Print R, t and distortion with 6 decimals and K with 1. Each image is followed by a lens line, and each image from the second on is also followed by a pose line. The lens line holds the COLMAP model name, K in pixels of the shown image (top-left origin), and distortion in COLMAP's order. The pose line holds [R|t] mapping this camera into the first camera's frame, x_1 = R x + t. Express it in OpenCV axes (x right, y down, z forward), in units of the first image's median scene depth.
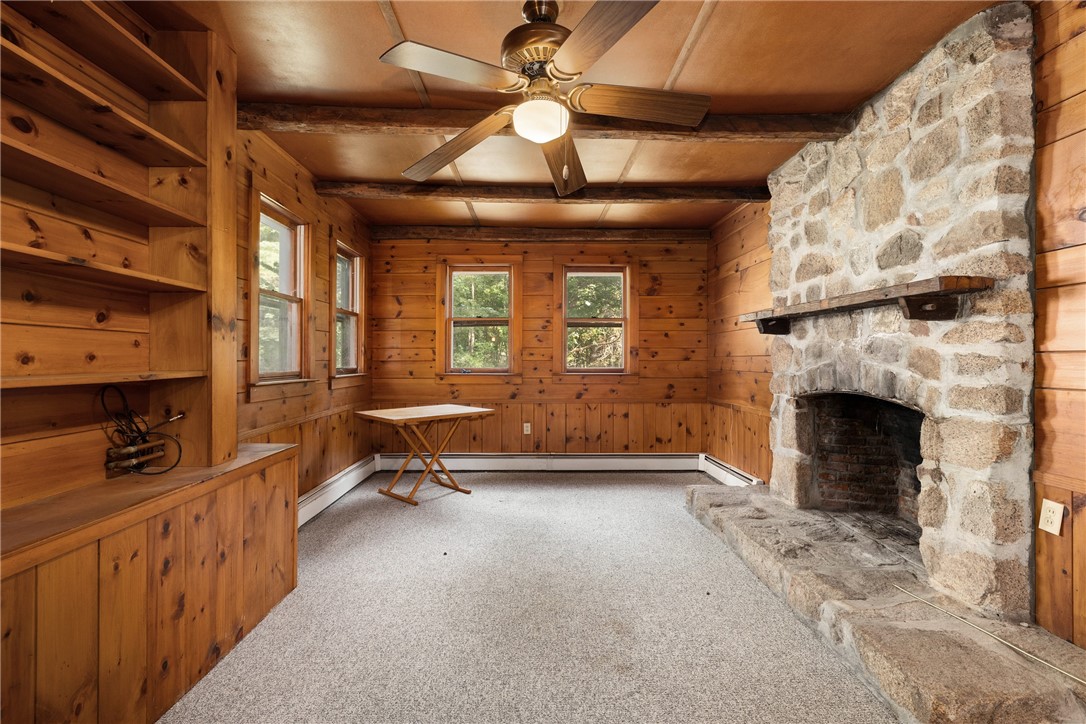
lens RADIAL K [[515.0, 0, 542.9], [0, 515.0, 356.0], [0, 0, 1]] dist [-0.004437, 0.000464]
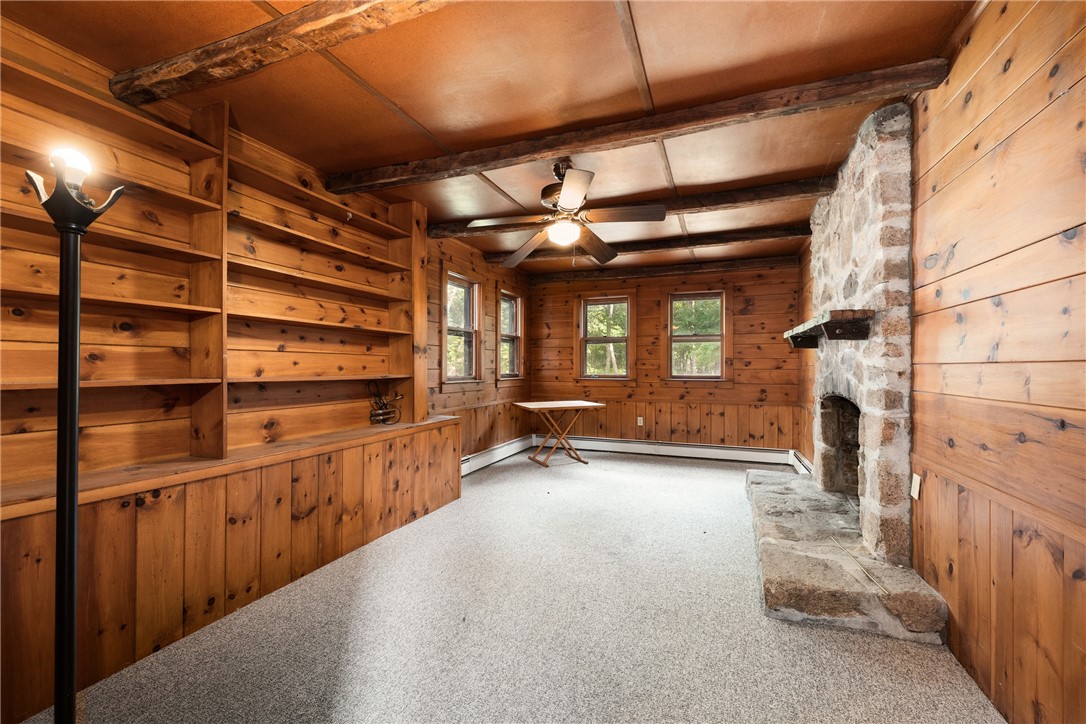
lens RADIAL K [[457.9, 0, 538.0], [0, 457.9, 363.8], [0, 0, 1]] dist [-0.001178, -0.000066]
pose [[0.921137, -0.002466, -0.389230, 0.381947], [0.001986, 0.999997, -0.001635, -0.006009], [0.389233, 0.000733, 0.921139, -0.345349]]
